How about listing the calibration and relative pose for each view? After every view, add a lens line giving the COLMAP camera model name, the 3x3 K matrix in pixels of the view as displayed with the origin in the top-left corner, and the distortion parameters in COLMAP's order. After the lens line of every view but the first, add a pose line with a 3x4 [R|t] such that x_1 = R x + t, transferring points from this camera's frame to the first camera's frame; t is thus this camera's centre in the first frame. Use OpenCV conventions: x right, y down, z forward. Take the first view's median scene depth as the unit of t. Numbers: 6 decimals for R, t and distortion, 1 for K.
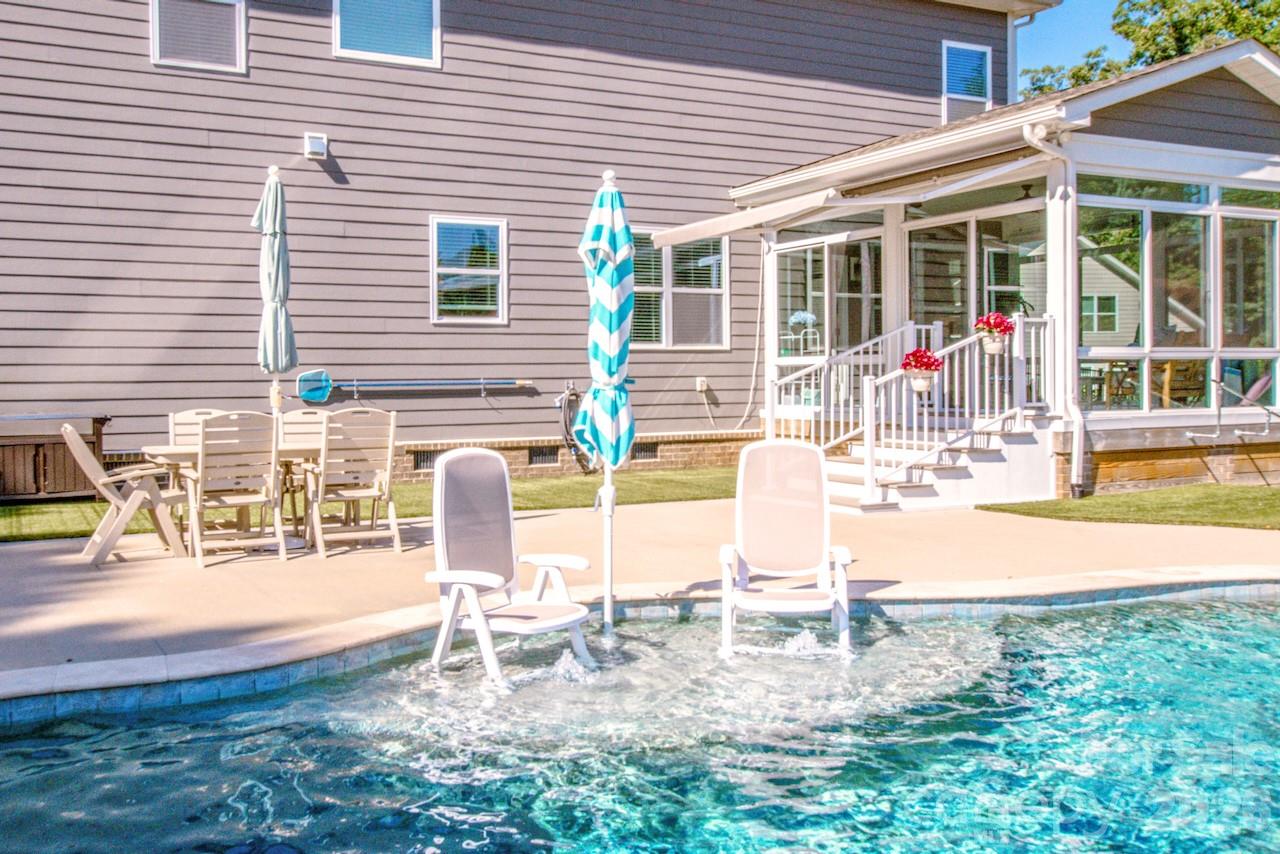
lens RADIAL K [[1211.3, 0, 634.7], [0, 1211.3, 389.8], [0, 0, 1]] dist [0.037154, 0.002463]
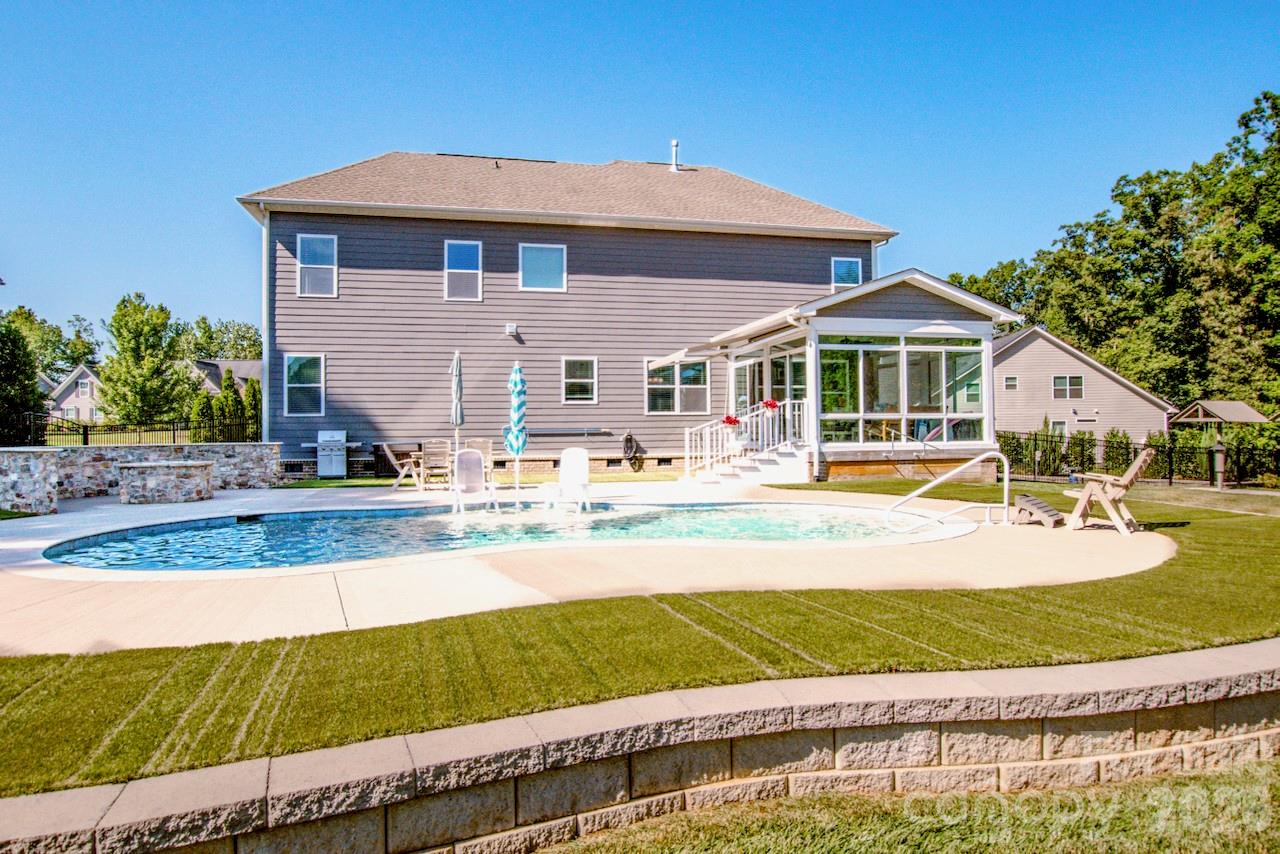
lens RADIAL K [[767.8, 0, 642.2], [0, 767.8, 431.4], [0, 0, 1]] dist [-0.003039, -0.000323]
pose [[0.969036, 0.000707, -0.246917, 0.332845], [-0.002261, 0.999979, -0.006010, 0.005031], [0.246908, 0.006382, 0.969018, -0.356217]]
